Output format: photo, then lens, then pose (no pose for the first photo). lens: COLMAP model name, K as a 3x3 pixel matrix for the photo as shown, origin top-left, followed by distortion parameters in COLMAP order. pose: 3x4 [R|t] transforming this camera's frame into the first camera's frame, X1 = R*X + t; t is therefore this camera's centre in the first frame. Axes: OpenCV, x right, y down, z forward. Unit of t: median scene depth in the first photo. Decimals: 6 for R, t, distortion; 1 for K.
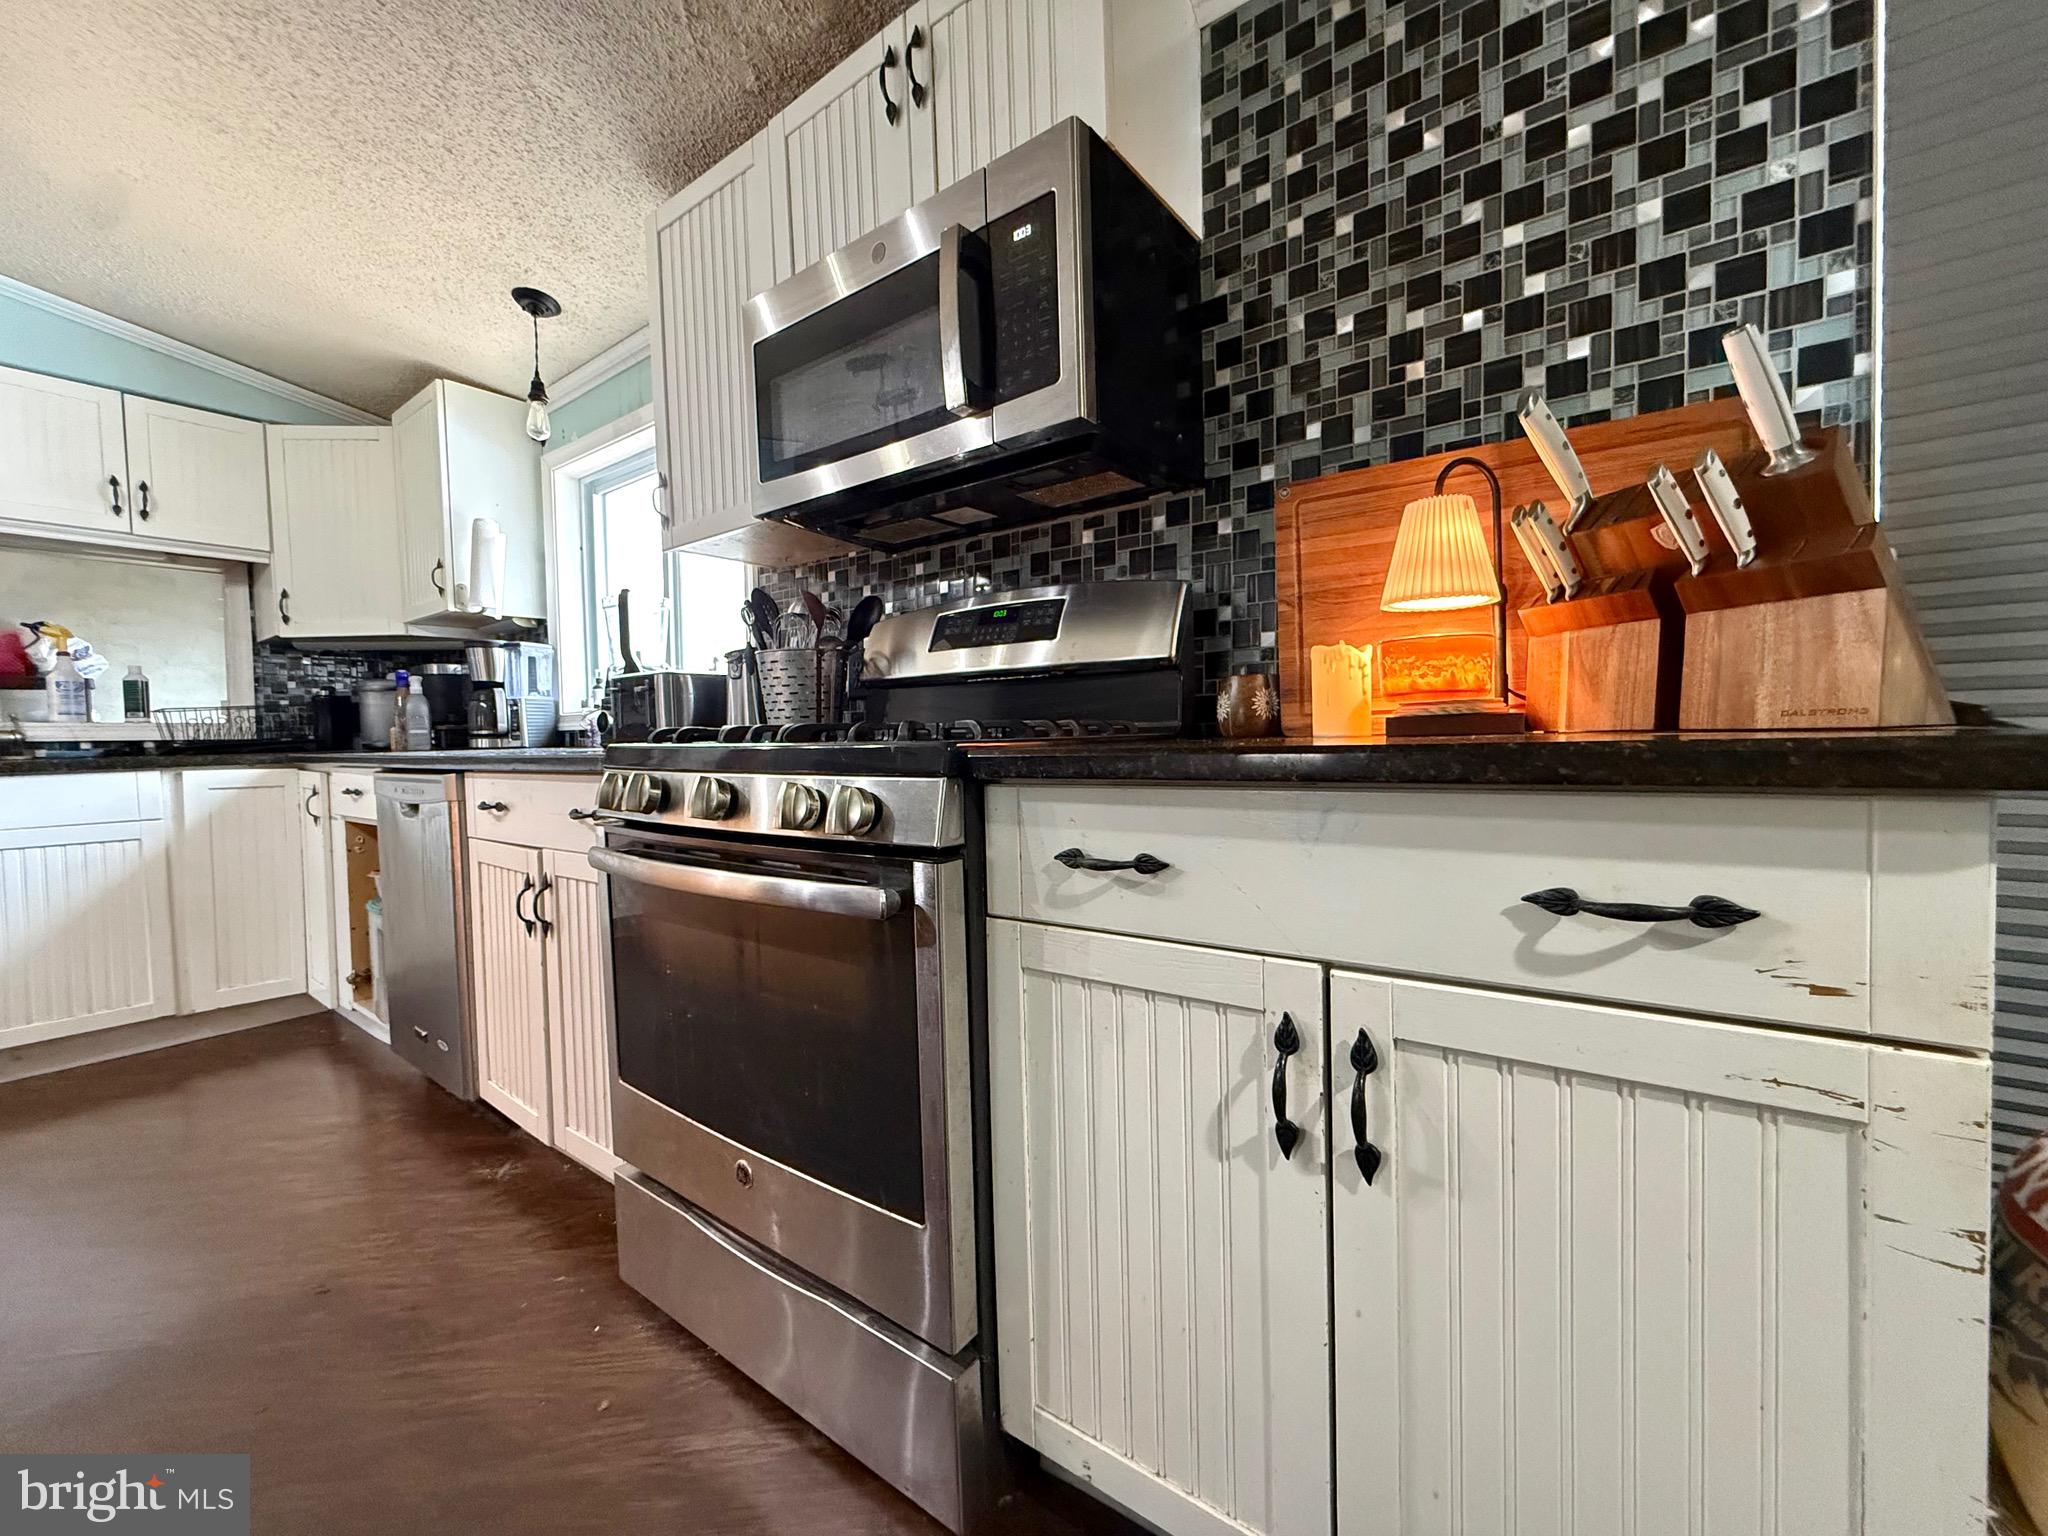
lens RADIAL K [[817.9, 0, 1015.4], [0, 817.9, 768.3], [0, 0, 1]] dist [-0.000533, -0.000215]
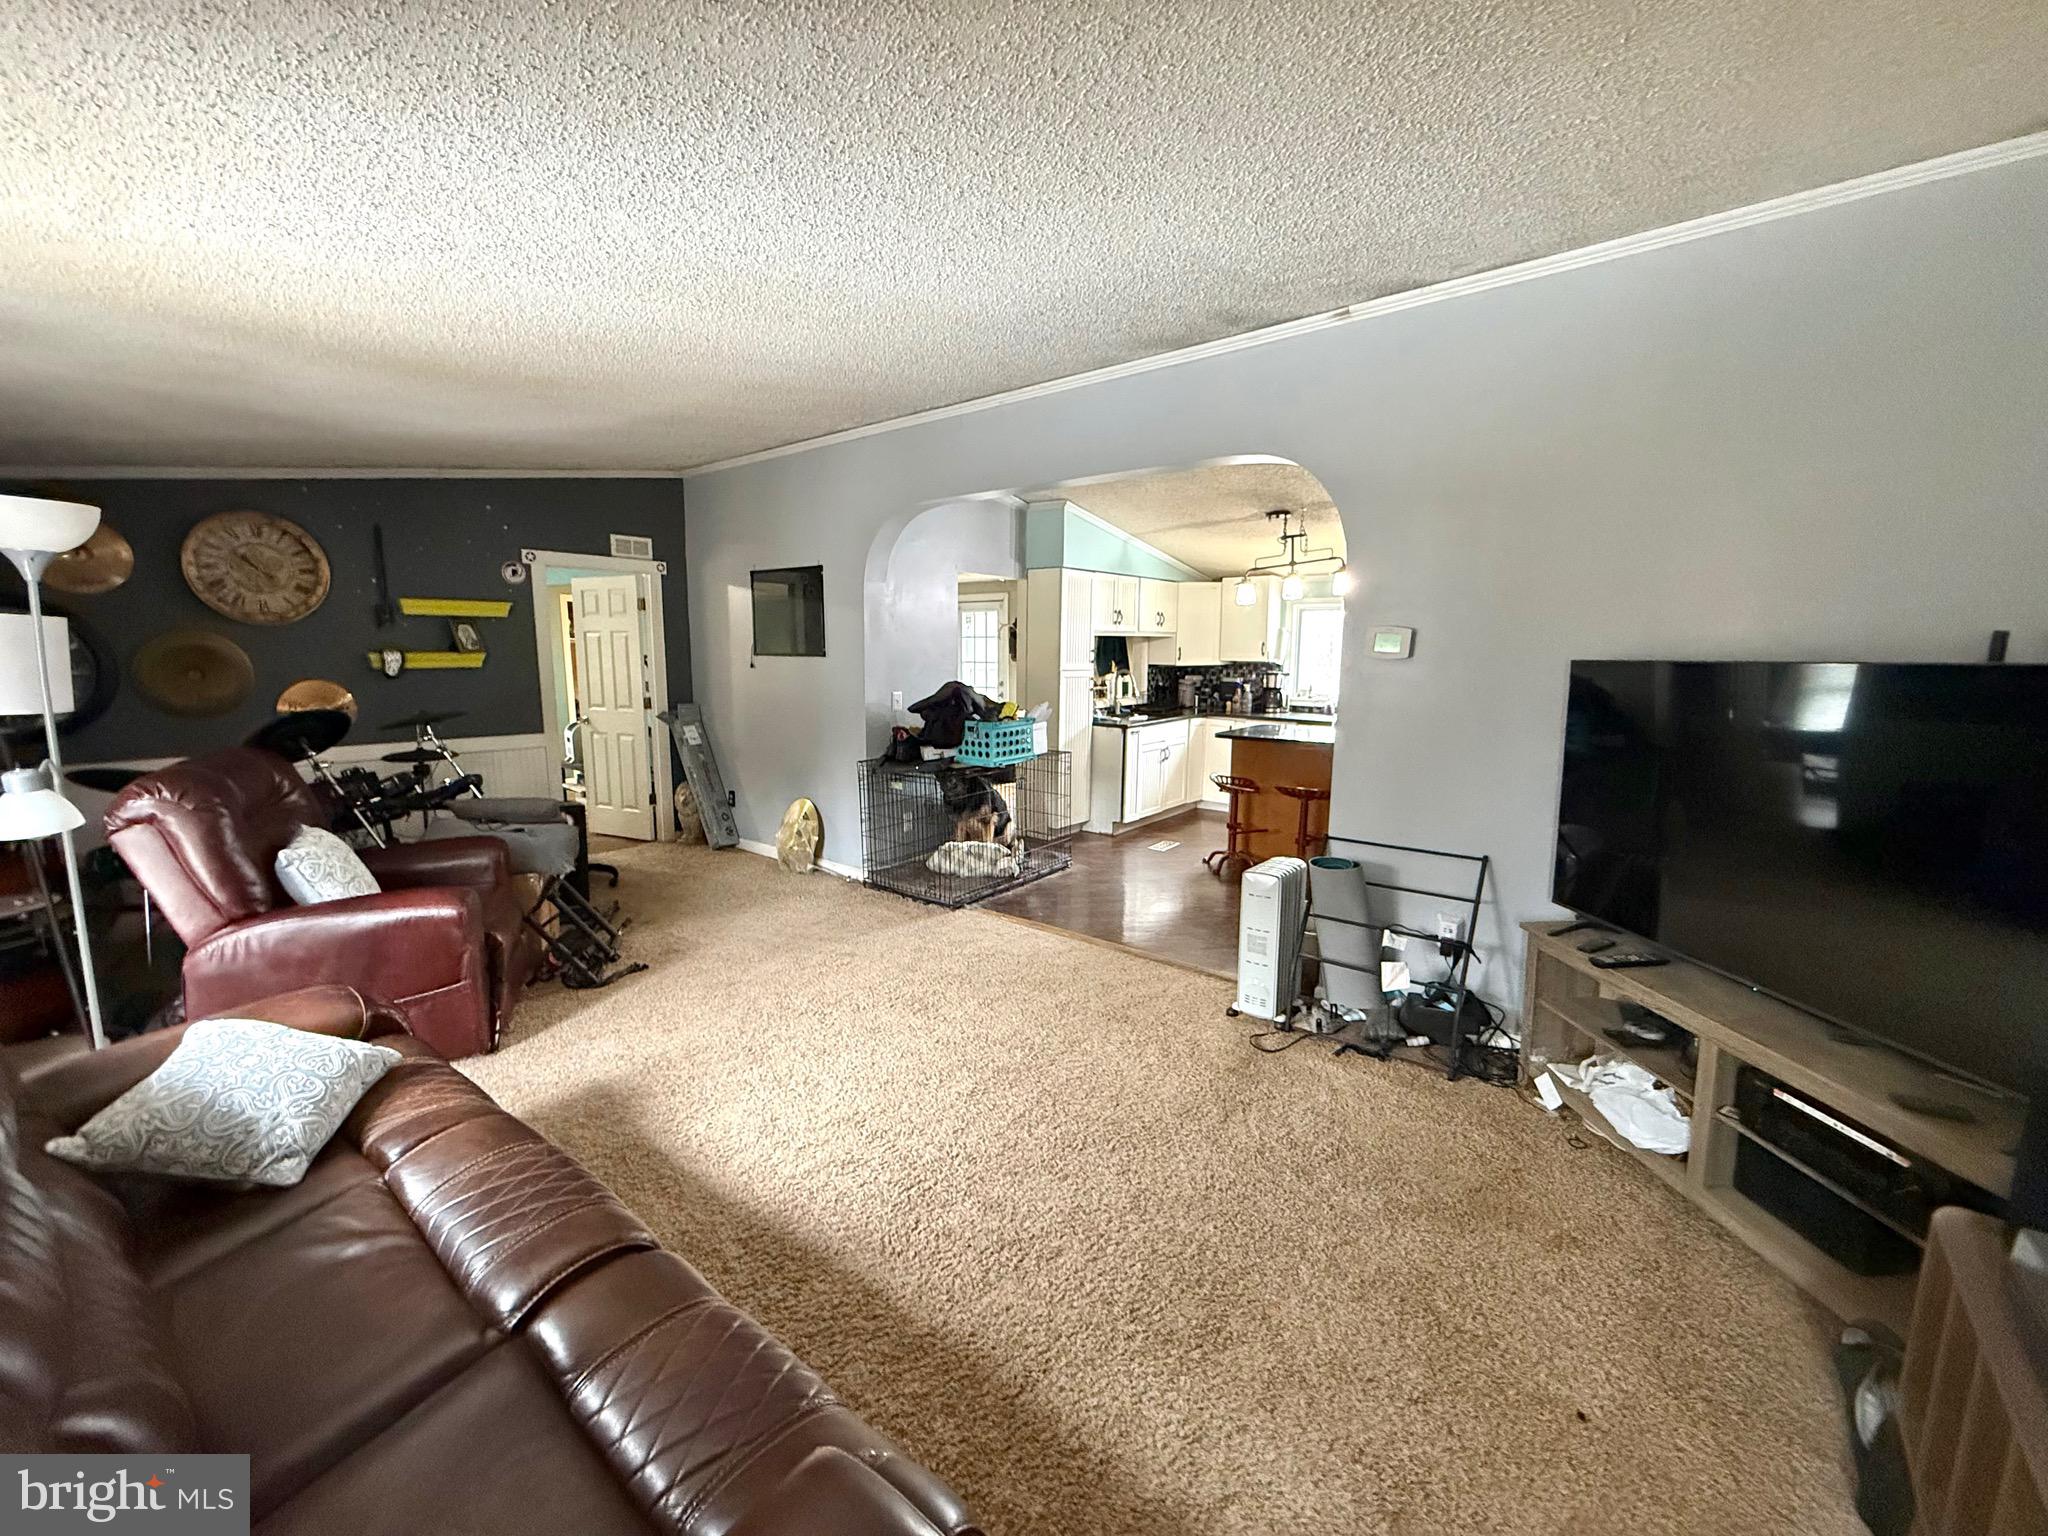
lens RADIAL K [[810.7, 0, 1024.0], [0, 810.7, 768.0], [0, 0, 1]] dist [-0.001156, -0.000291]
pose [[0.999563, 0.027010, -0.011979, -3.216573], [-0.025477, 0.993206, 0.113543, -0.279476], [0.014964, -0.113188, 0.993461, -3.815339]]
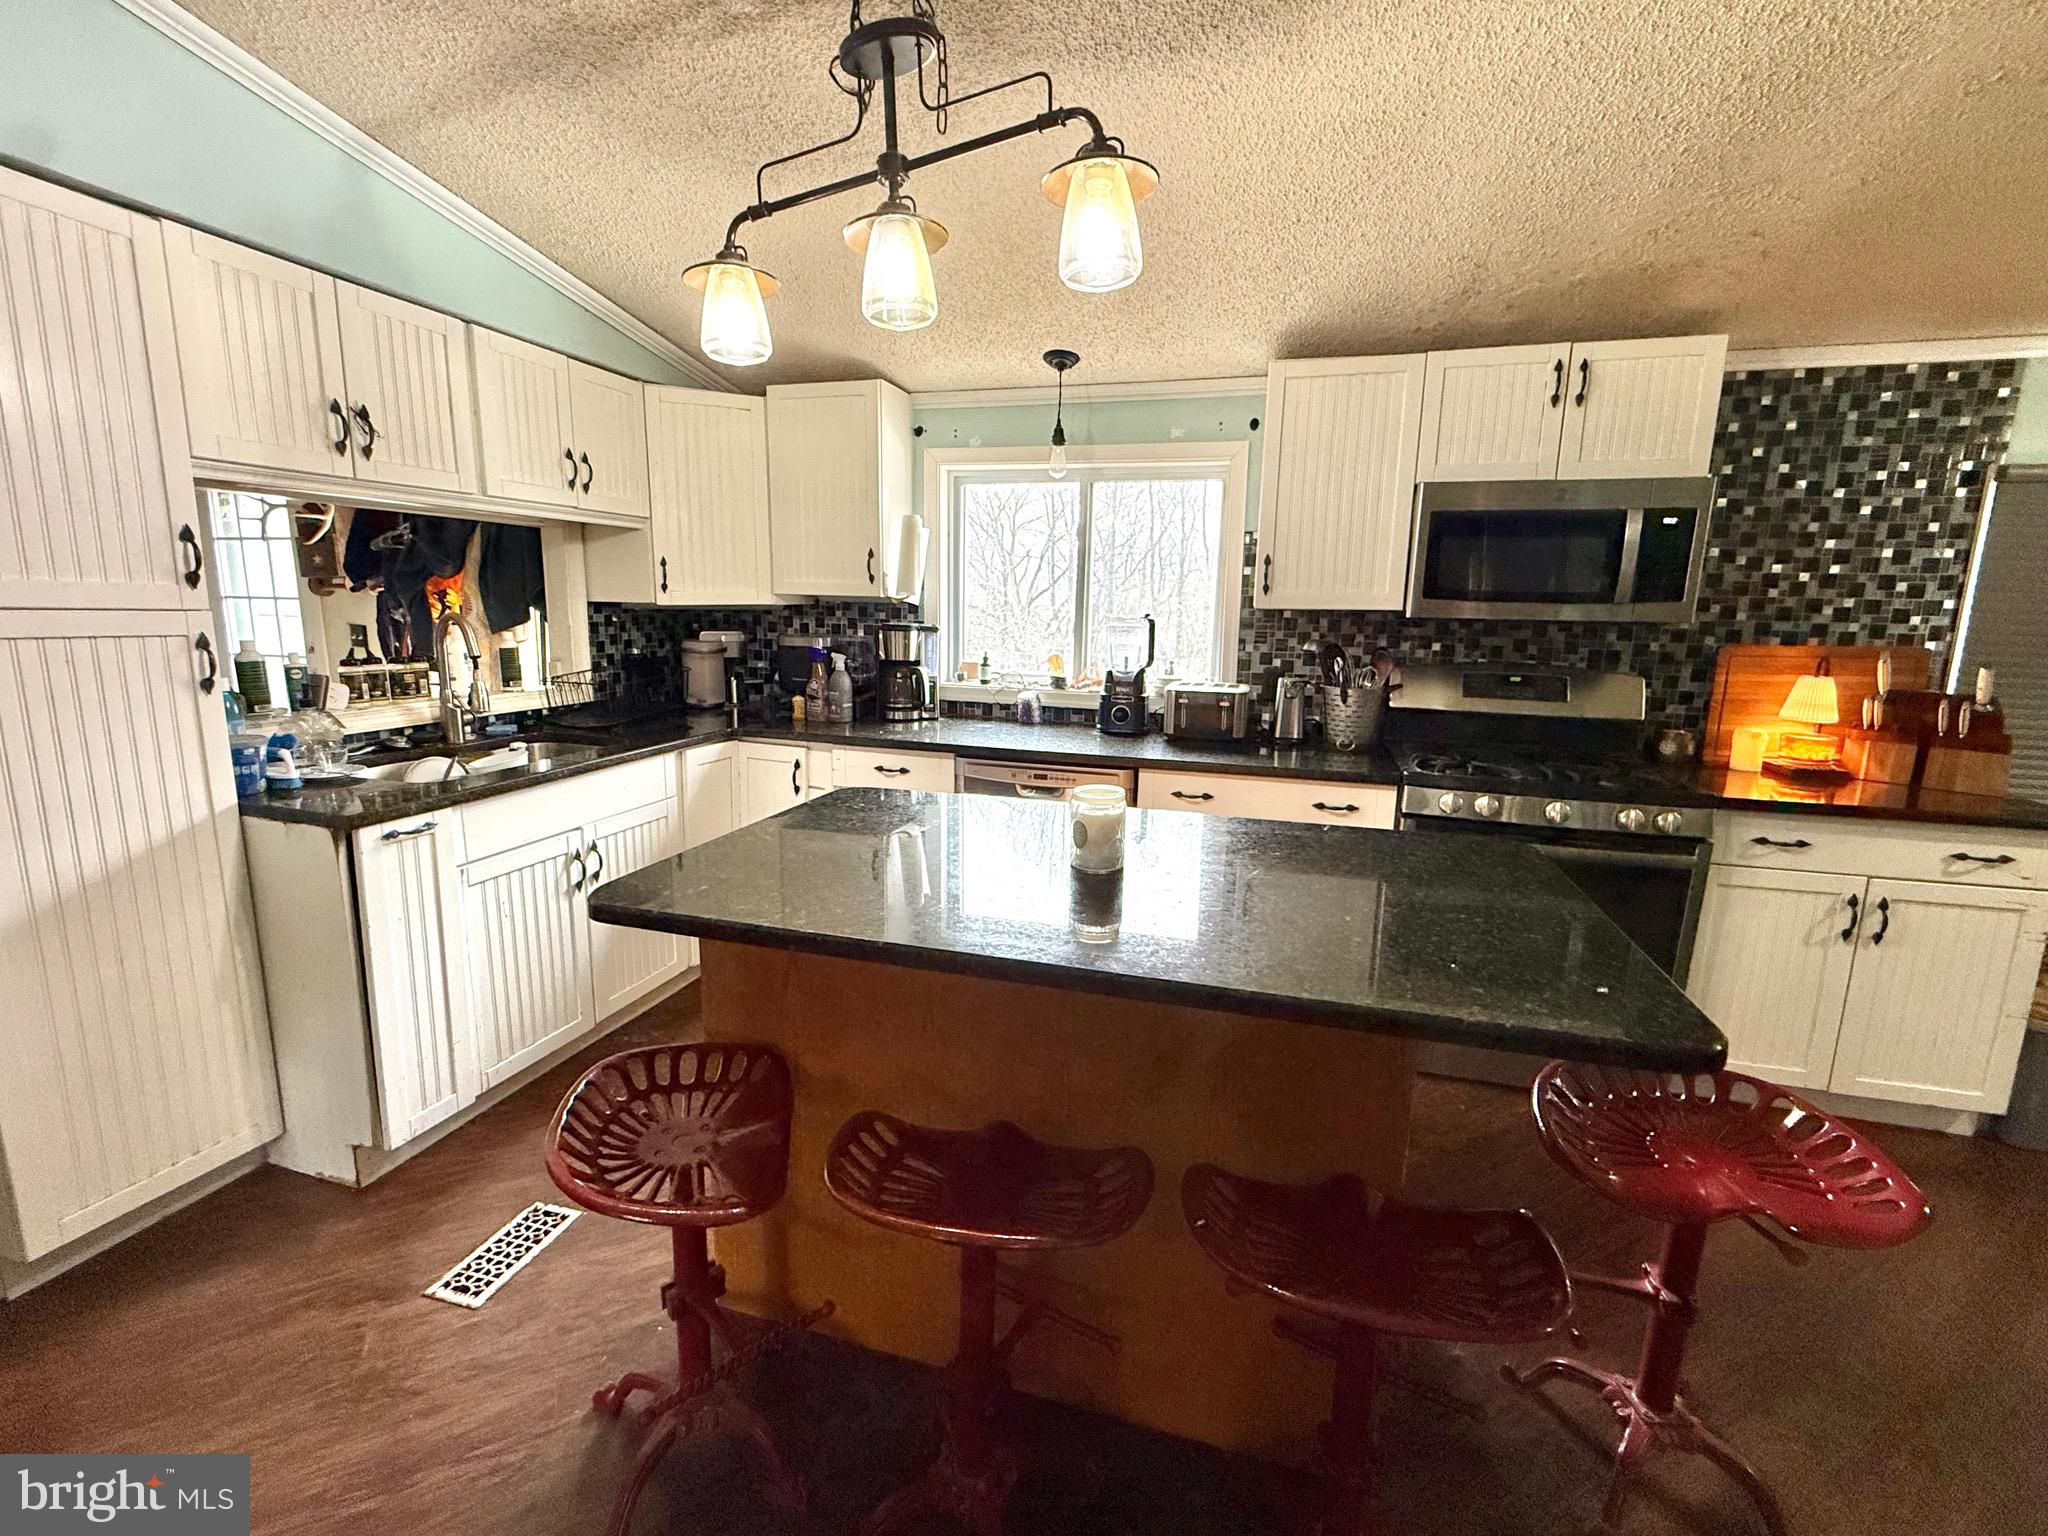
lens RADIAL K [[887.7, 0, 1024.0], [0, 887.7, 768.0], [0, 0, 1]] dist [-0.000536, -0.000465]
pose [[0.933743, -0.027282, 0.356904, -2.093909], [-0.025553, 0.989467, 0.142489, -0.307815], [-0.357032, -0.142168, 0.923210, -0.476509]]
